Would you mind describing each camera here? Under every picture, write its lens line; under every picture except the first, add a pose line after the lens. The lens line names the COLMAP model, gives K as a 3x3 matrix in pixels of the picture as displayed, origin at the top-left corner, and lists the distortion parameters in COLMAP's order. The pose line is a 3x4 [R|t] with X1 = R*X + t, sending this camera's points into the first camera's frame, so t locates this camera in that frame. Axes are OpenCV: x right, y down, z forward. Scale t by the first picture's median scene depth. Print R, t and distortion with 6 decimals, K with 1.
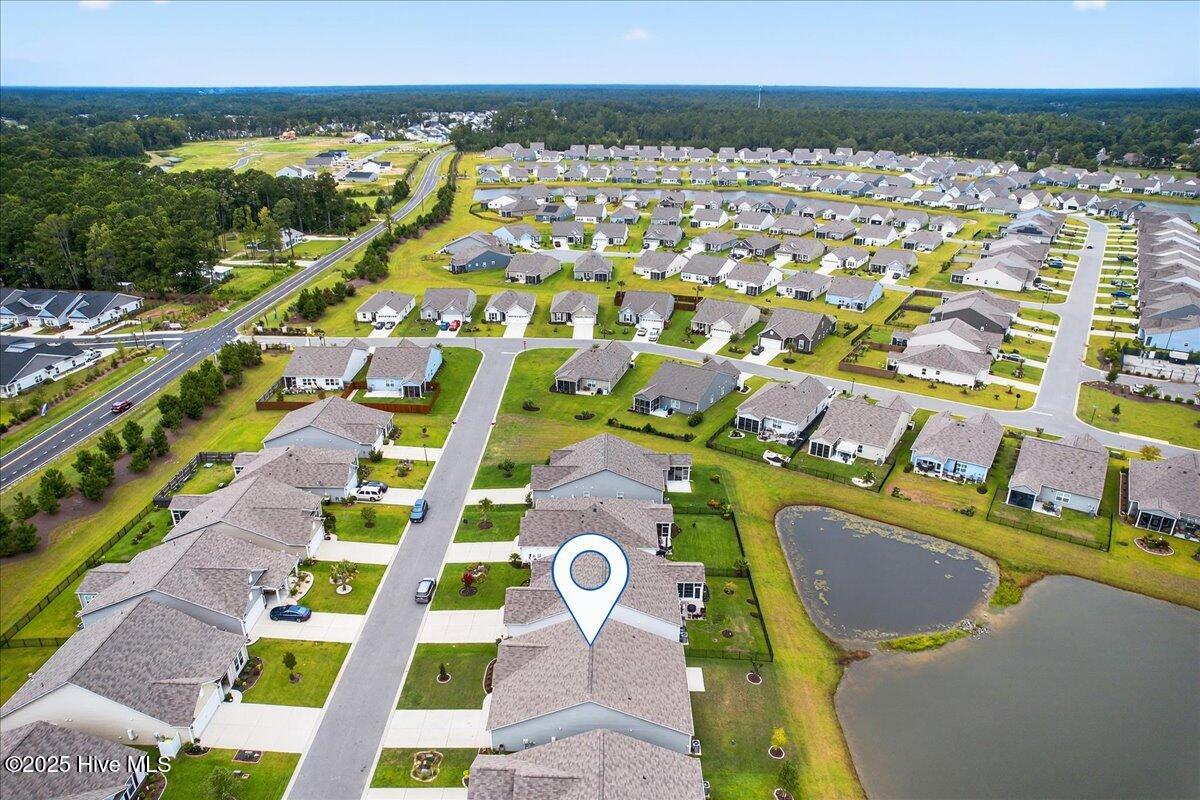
lens RADIAL K [[784.9, 0, 587.8], [0, 784.9, 391.2], [0, 0, 1]] dist [-0.071199, 0.058616]
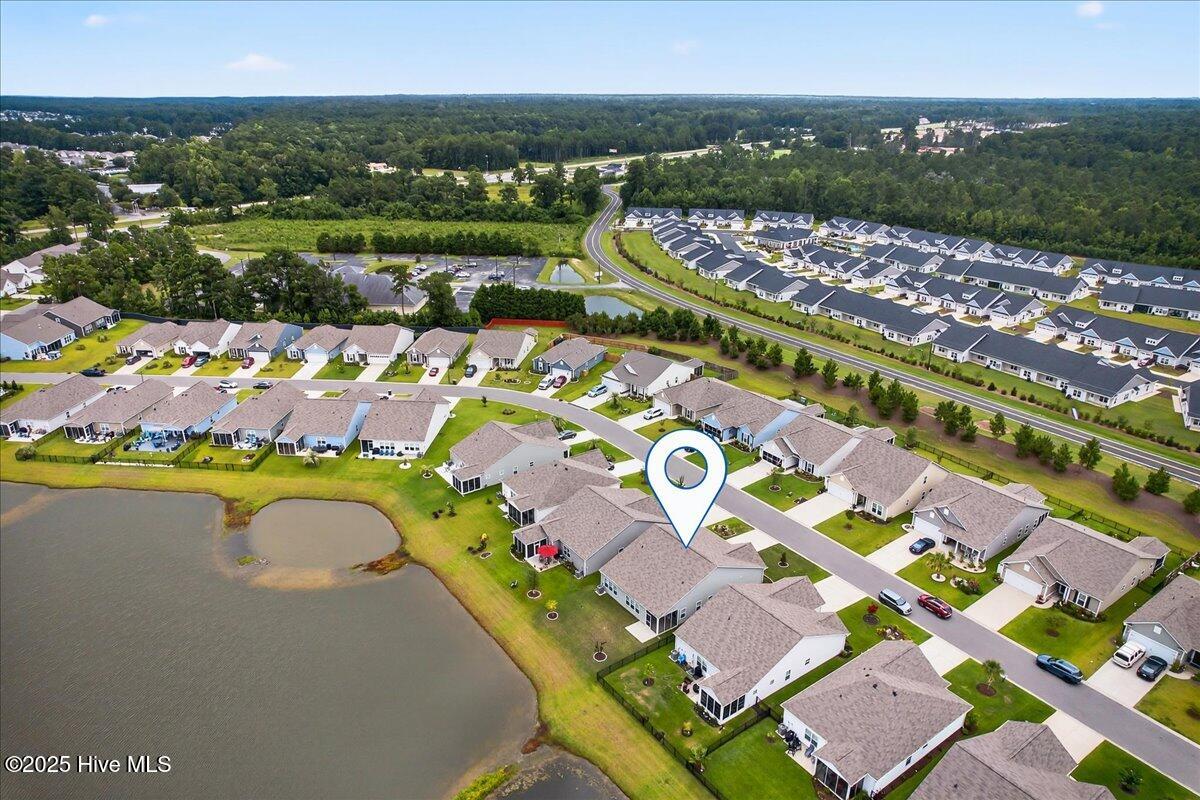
lens RADIAL K [[784.9, 0, 587.8], [0, 784.9, 391.2], [0, 0, 1]] dist [-0.071199, 0.058616]
pose [[-0.804999, 0.211894, -0.554146, 0.383273], [-0.223771, 0.756612, 0.614382, -0.304179], [0.549457, 0.618579, -0.561656, 0.684289]]
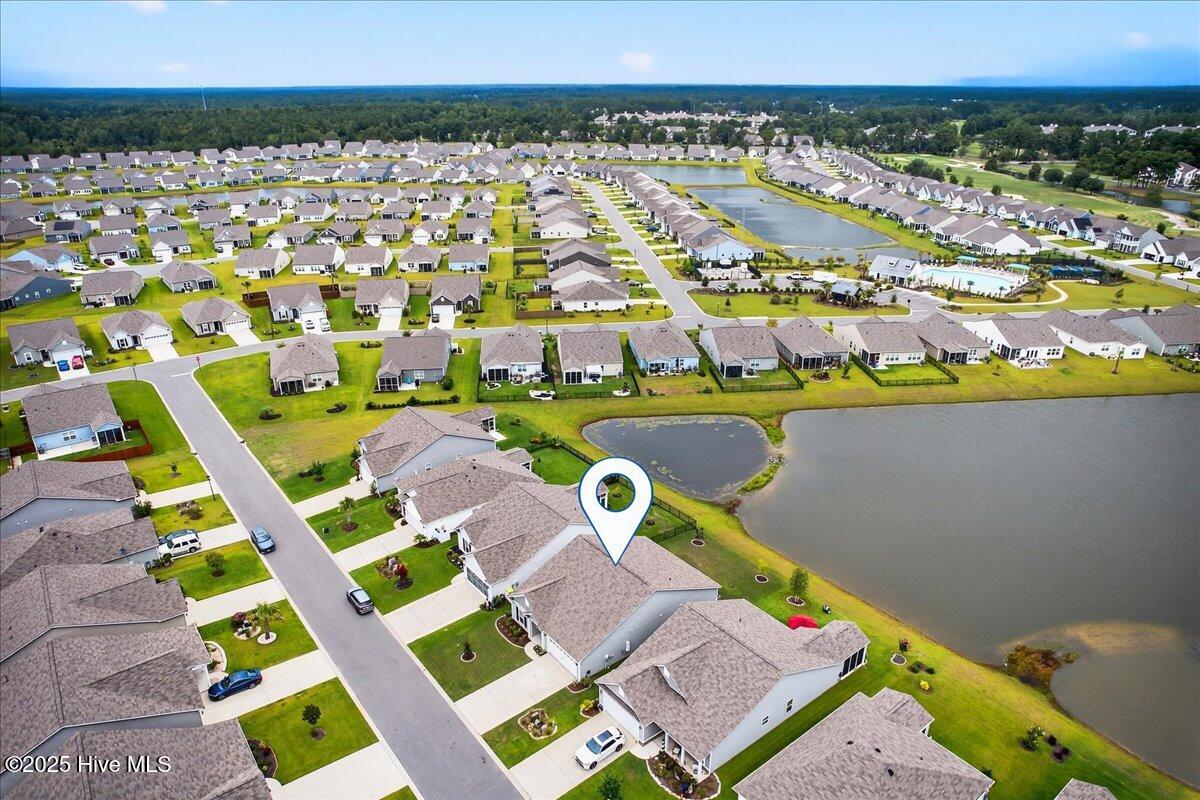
lens RADIAL K [[772.5, 0, 591.1], [0, 772.5, 402.2], [0, 0, 1]] dist [-0.068968, 0.057861]
pose [[0.778667, -0.245184, 0.577549, -0.261977], [0.234343, 0.967522, 0.094789, 0.007924], [-0.582032, 0.061535, 0.810834, 0.067812]]
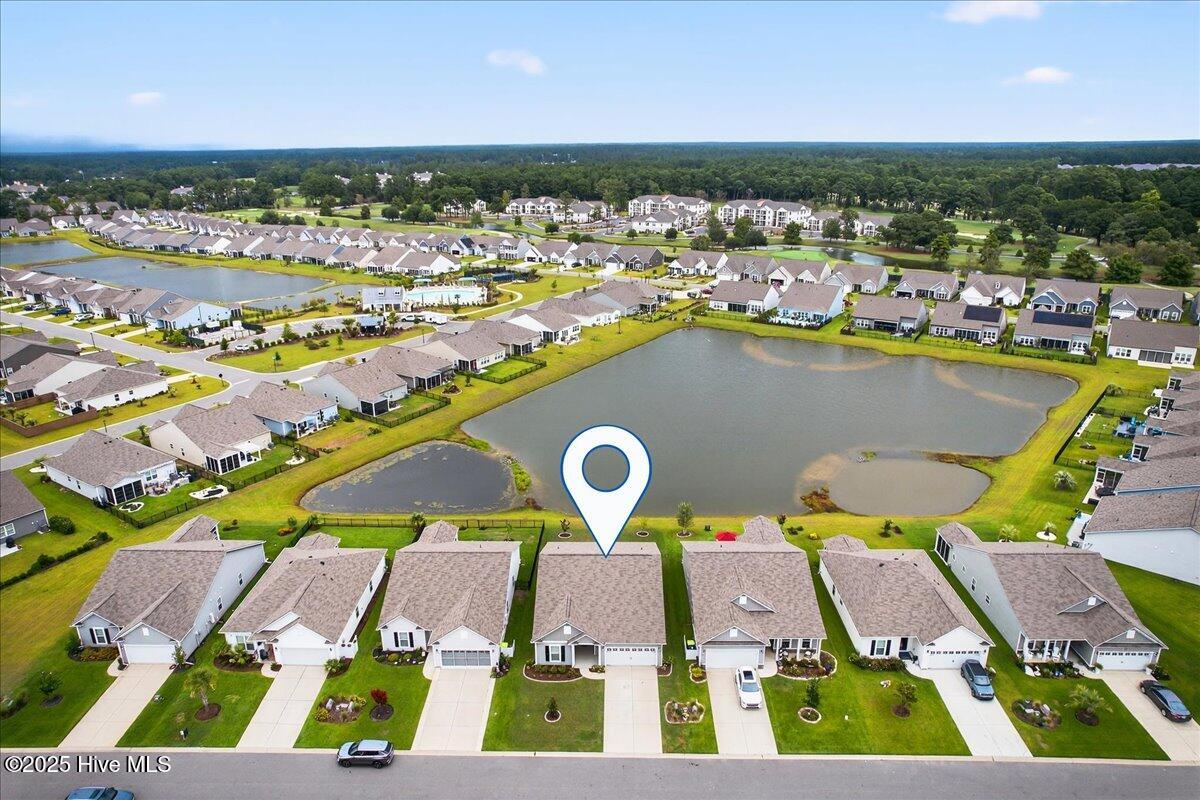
lens RADIAL K [[772.5, 0, 591.1], [0, 772.5, 402.2], [0, 0, 1]] dist [-0.068968, 0.057861]
pose [[0.005859, -0.323613, 0.946171, -0.418793], [0.379389, 0.876165, 0.297320, -0.074557], [-0.925219, 0.357225, 0.127909, 0.363486]]
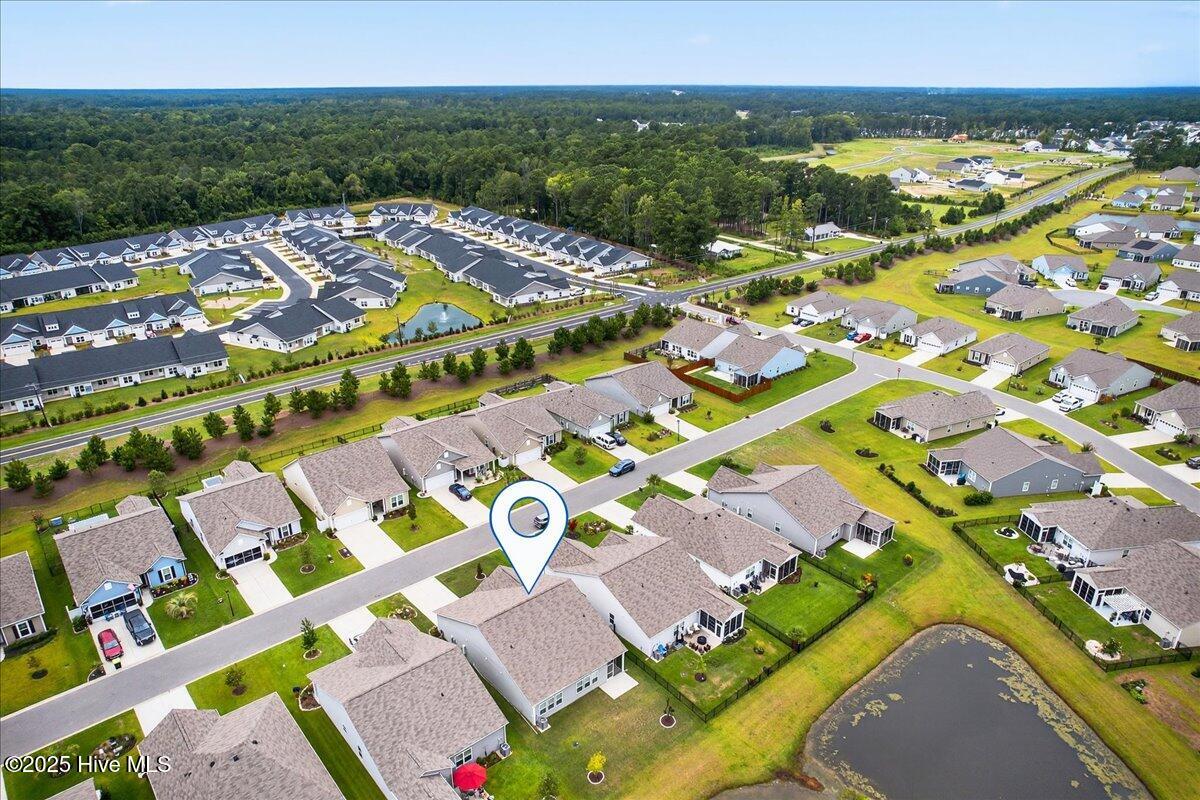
lens RADIAL K [[772.5, 0, 591.1], [0, 772.5, 402.2], [0, 0, 1]] dist [-0.068968, 0.057861]
pose [[0.668603, 0.284997, -0.686838, 0.336268], [-0.272886, 0.953237, 0.129895, -0.047293], [0.691739, 0.100580, 0.715109, 0.112880]]
